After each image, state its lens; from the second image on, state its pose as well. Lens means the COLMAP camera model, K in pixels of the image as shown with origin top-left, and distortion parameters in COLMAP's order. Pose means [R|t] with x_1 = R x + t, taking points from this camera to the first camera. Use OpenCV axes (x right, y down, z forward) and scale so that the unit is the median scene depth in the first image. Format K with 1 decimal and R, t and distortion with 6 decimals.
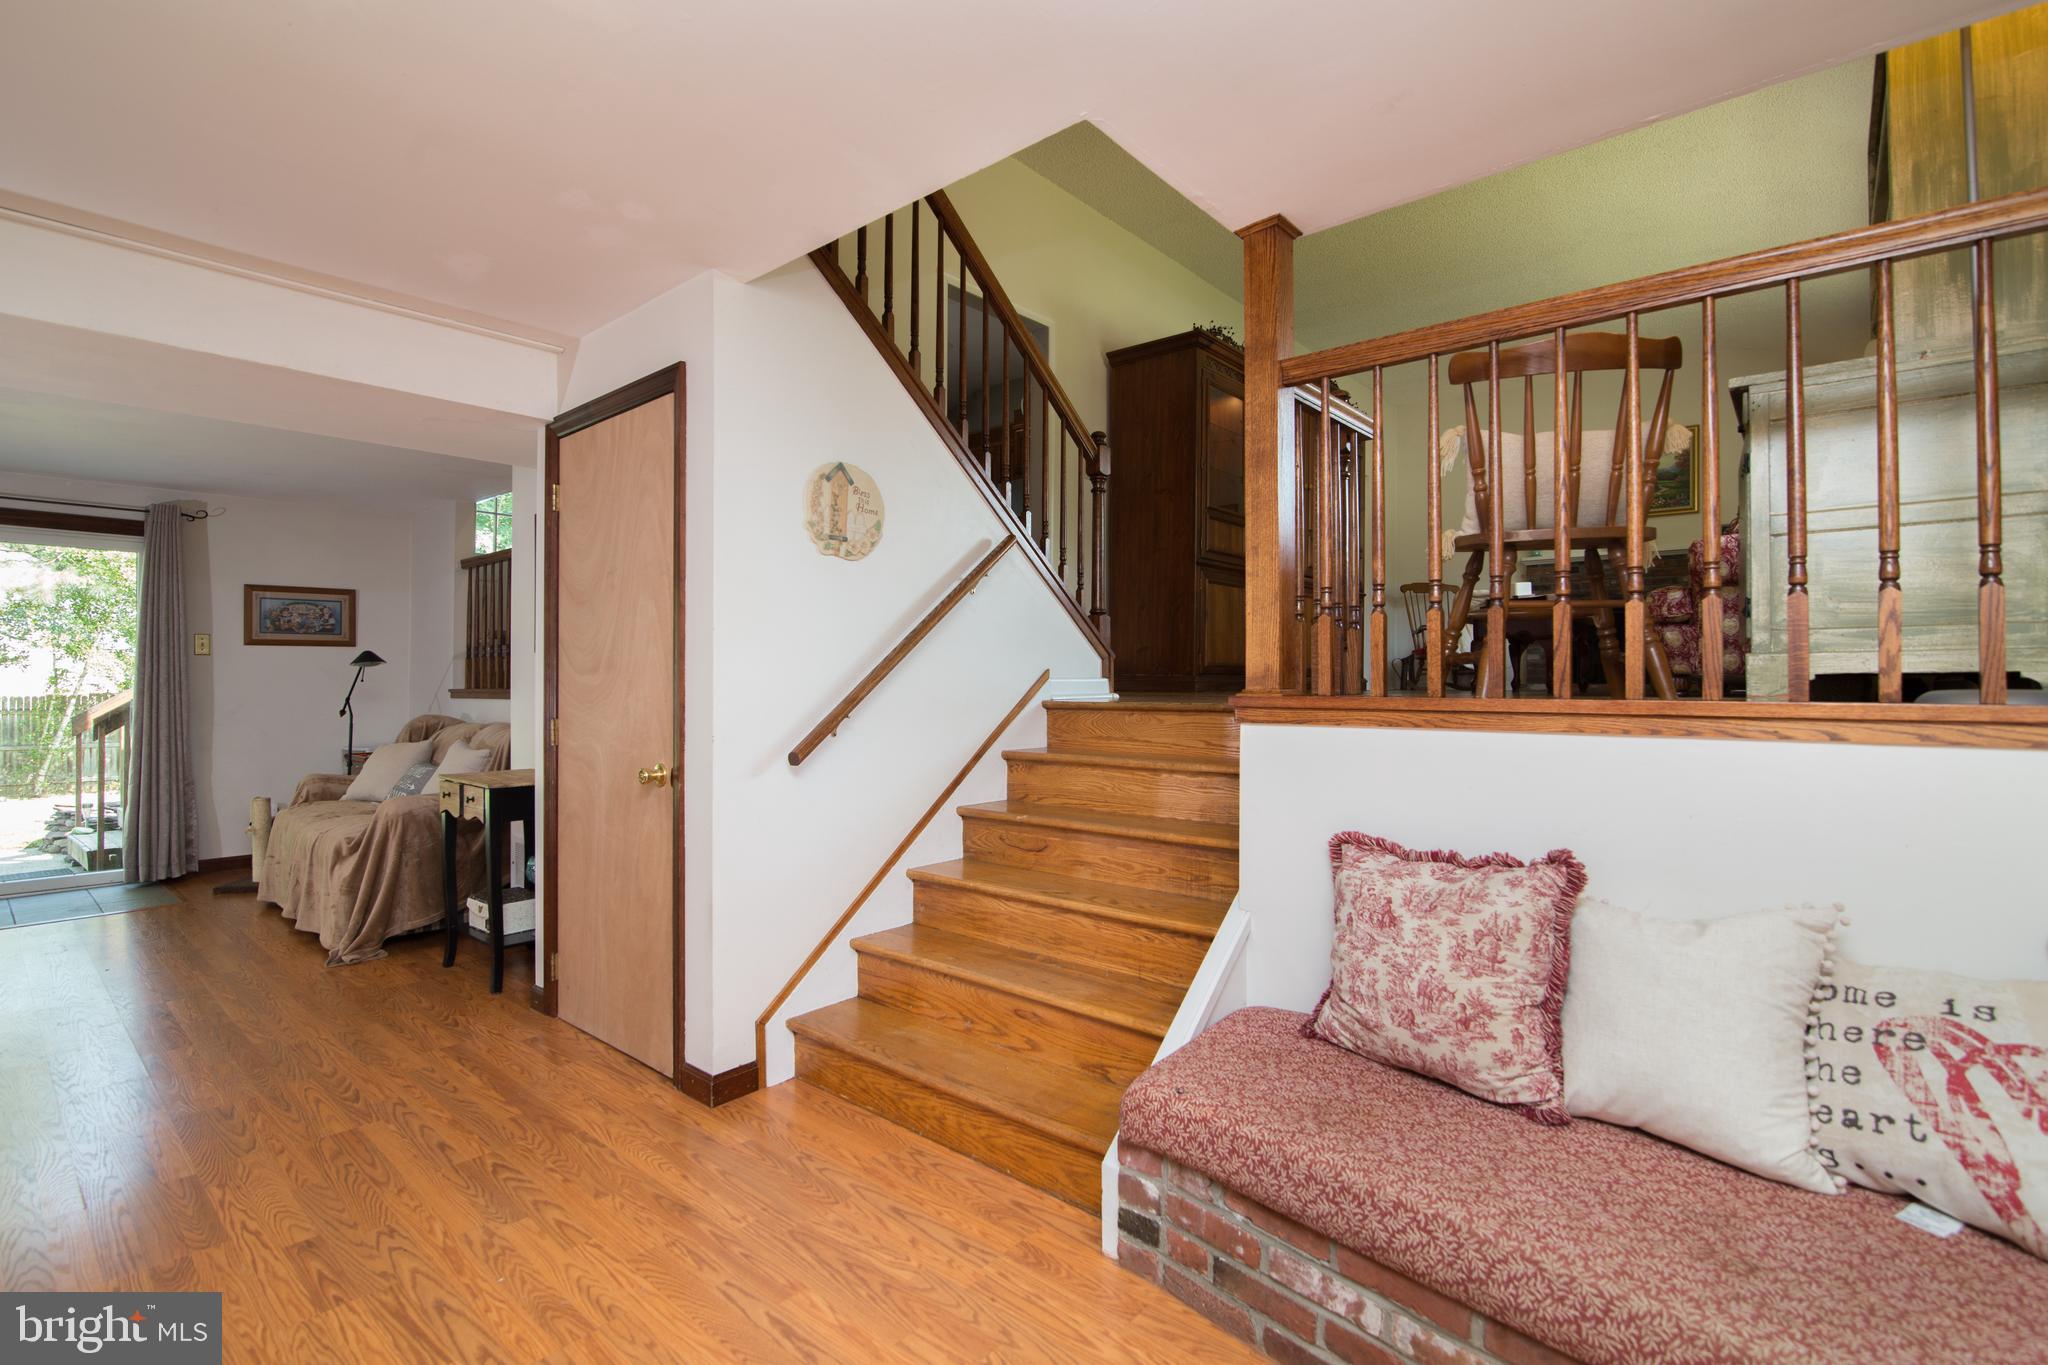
lens RADIAL K [[943.3, 0, 1028.7], [0, 943.3, 687.9], [0, 0, 1]] dist [-0.020088, 0.000315]
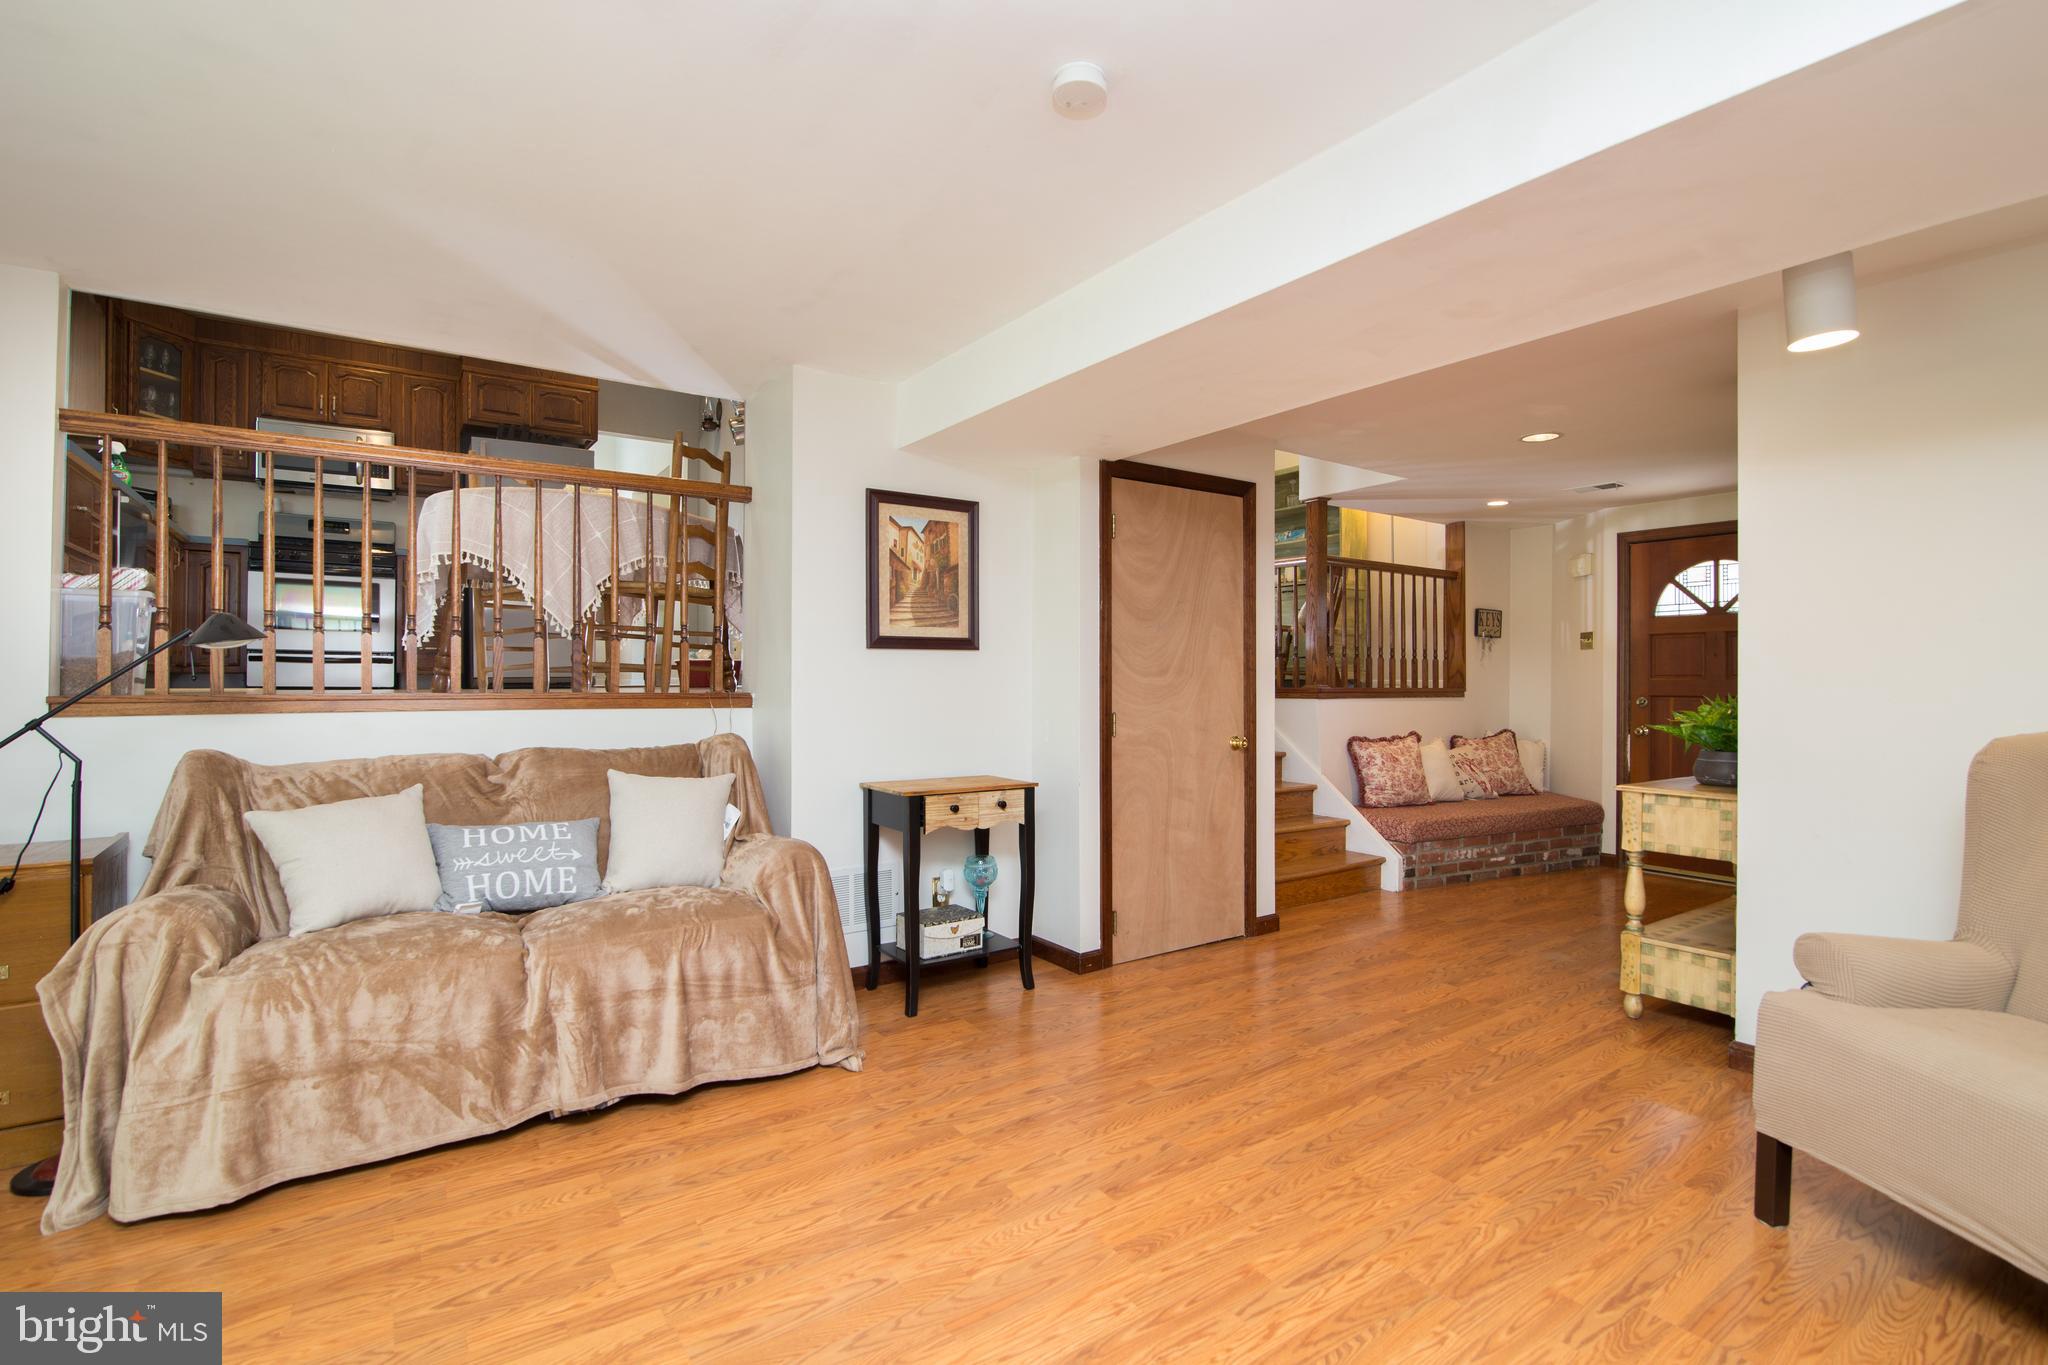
lens RADIAL K [[943.3, 0, 1028.7], [0, 943.3, 687.9], [0, 0, 1]] dist [-0.020088, 0.000315]
pose [[0.252382, -0.007401, 0.967599, -1.823800], [0.003503, 0.999971, 0.006735, -0.007584], [-0.967621, 0.001690, 0.252400, 0.869563]]
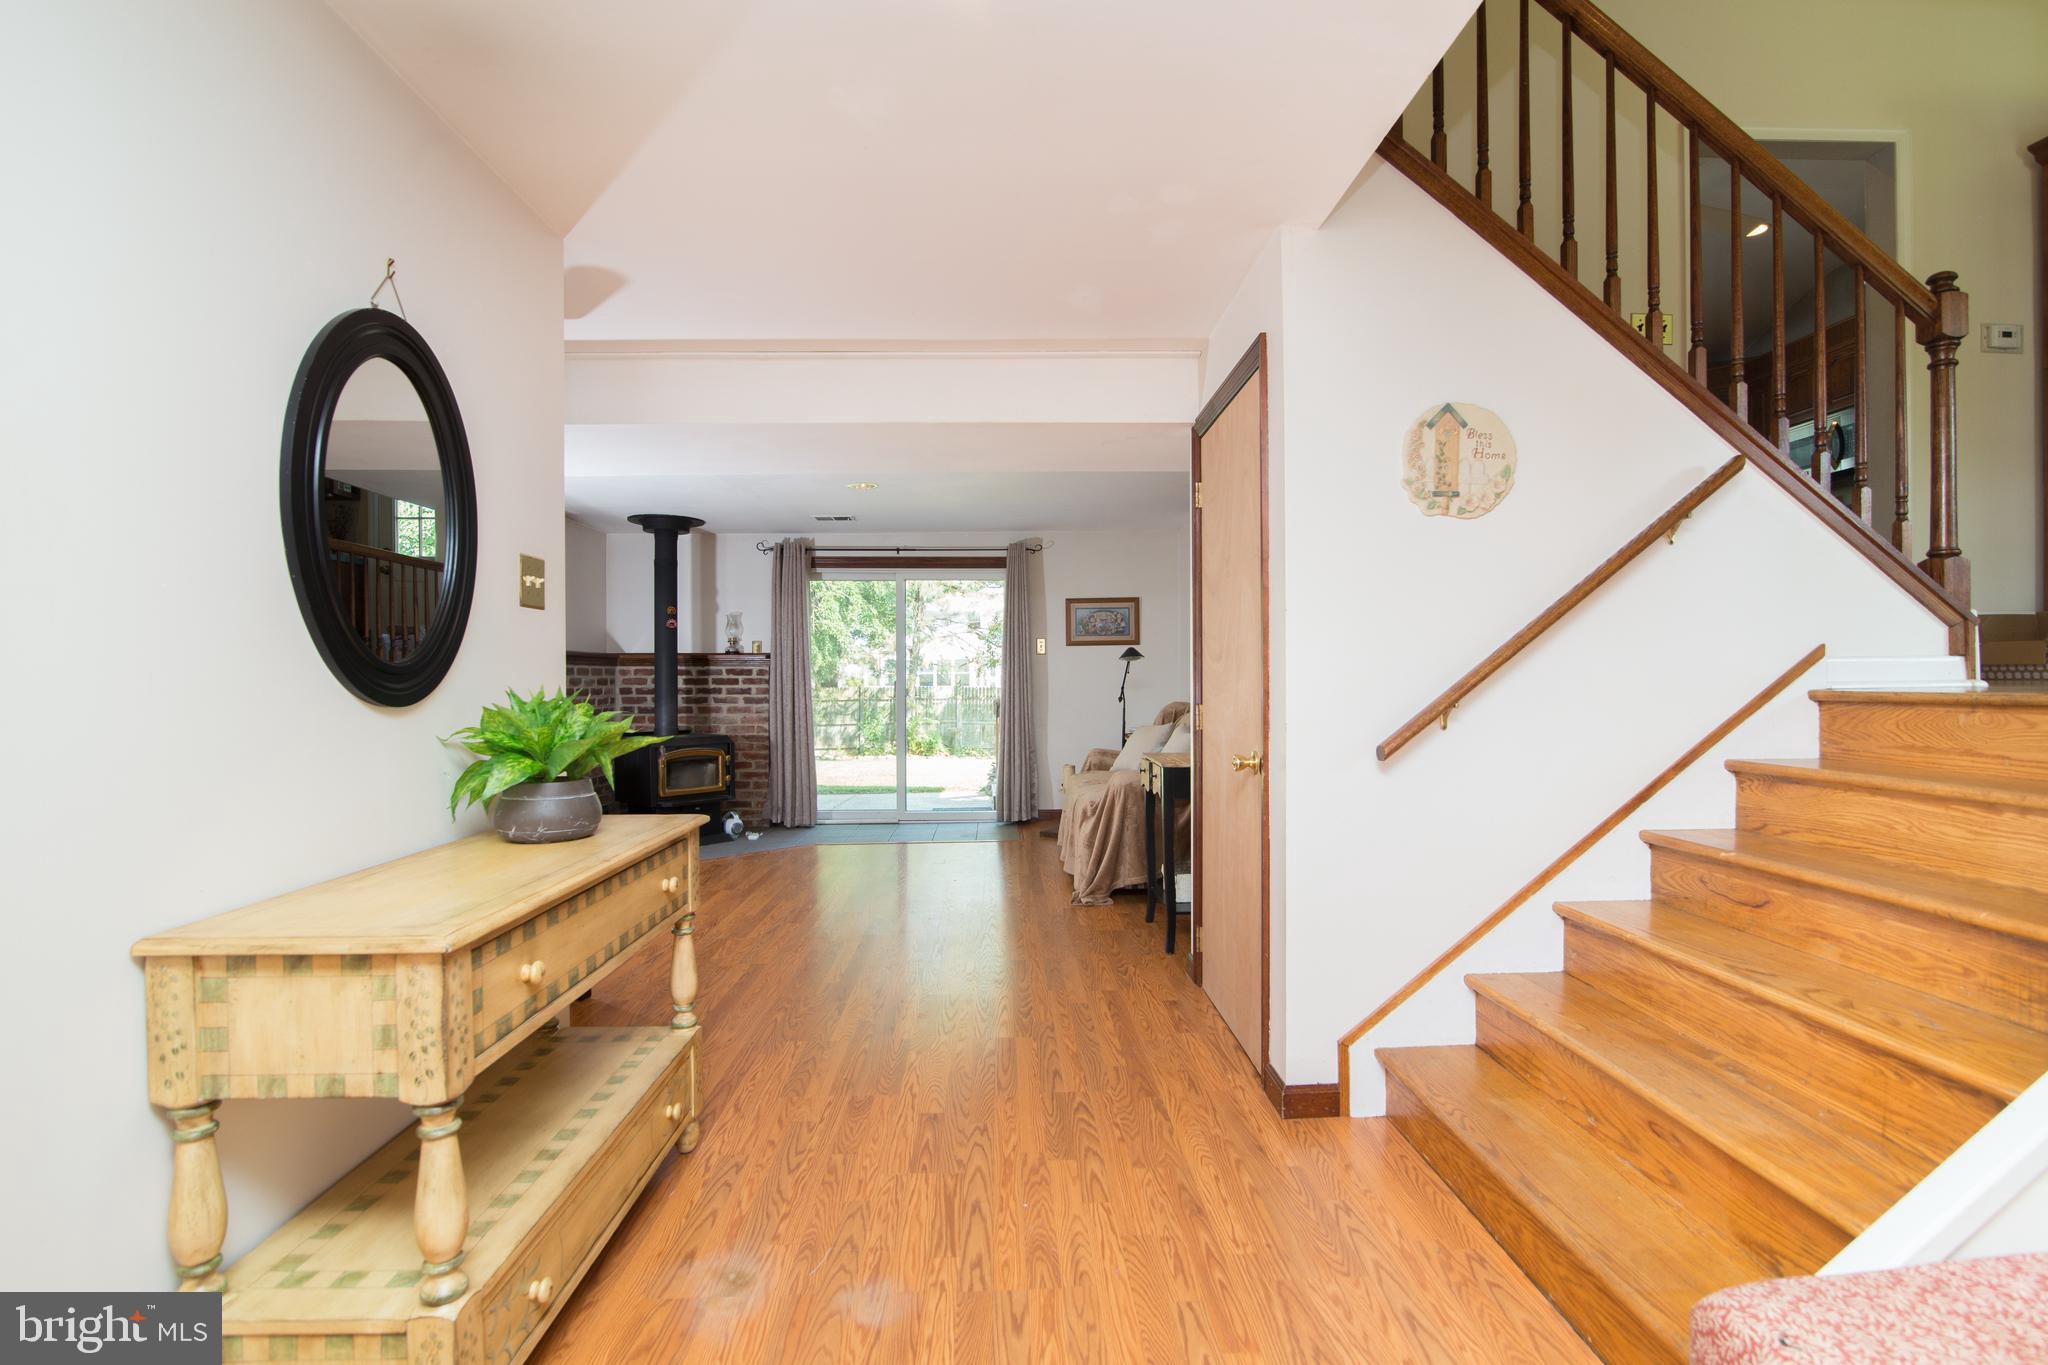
lens RADIAL K [[943.3, 0, 1028.7], [0, 943.3, 687.9], [0, 0, 1]] dist [-0.020088, 0.000315]
pose [[0.674661, 0.002597, -0.738123, 0.158849], [0.002681, 0.999979, 0.005969, 0.007743], [0.738123, -0.006006, 0.674639, 0.154157]]
